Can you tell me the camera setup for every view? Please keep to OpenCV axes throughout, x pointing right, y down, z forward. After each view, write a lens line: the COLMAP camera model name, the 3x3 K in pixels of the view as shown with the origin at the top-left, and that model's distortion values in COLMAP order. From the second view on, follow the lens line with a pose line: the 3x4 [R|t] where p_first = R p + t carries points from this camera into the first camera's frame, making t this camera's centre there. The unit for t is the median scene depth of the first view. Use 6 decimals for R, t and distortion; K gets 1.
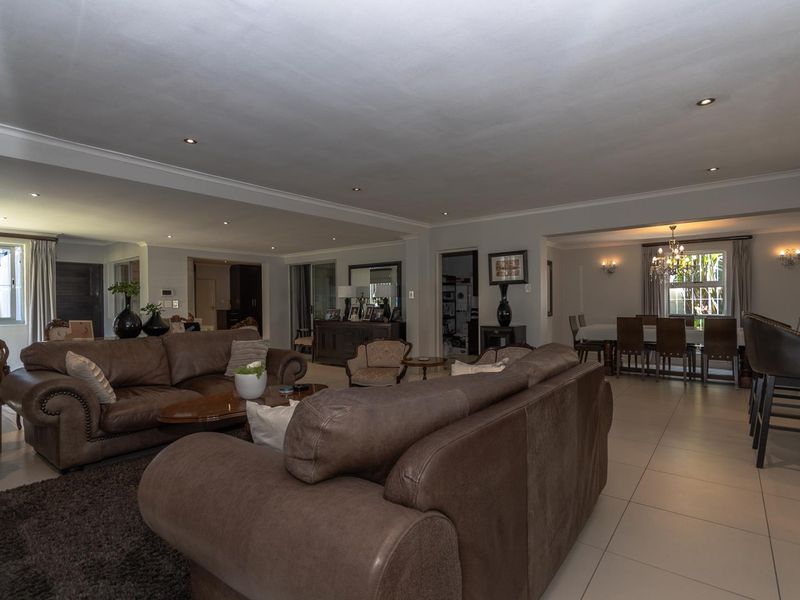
lens RADIAL K [[416.2, 0, 391.7], [0, 416.2, 300.6], [0, 0, 1]] dist [-0.000734, 0.000304]
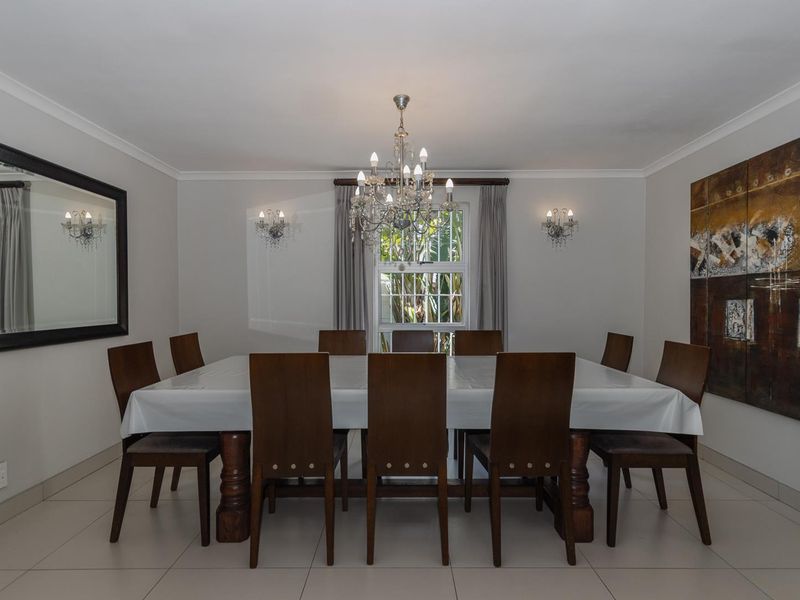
lens RADIAL K [[416.2, 0, 396.9], [0, 416.2, 298.9], [0, 0, 1]] dist [-0.000734, 0.000304]
pose [[0.776748, 0.001655, 0.629810, 0.366717], [-0.004737, 0.999984, 0.003214, 0.000344], [-0.629794, -0.005480, 0.776743, 0.598966]]
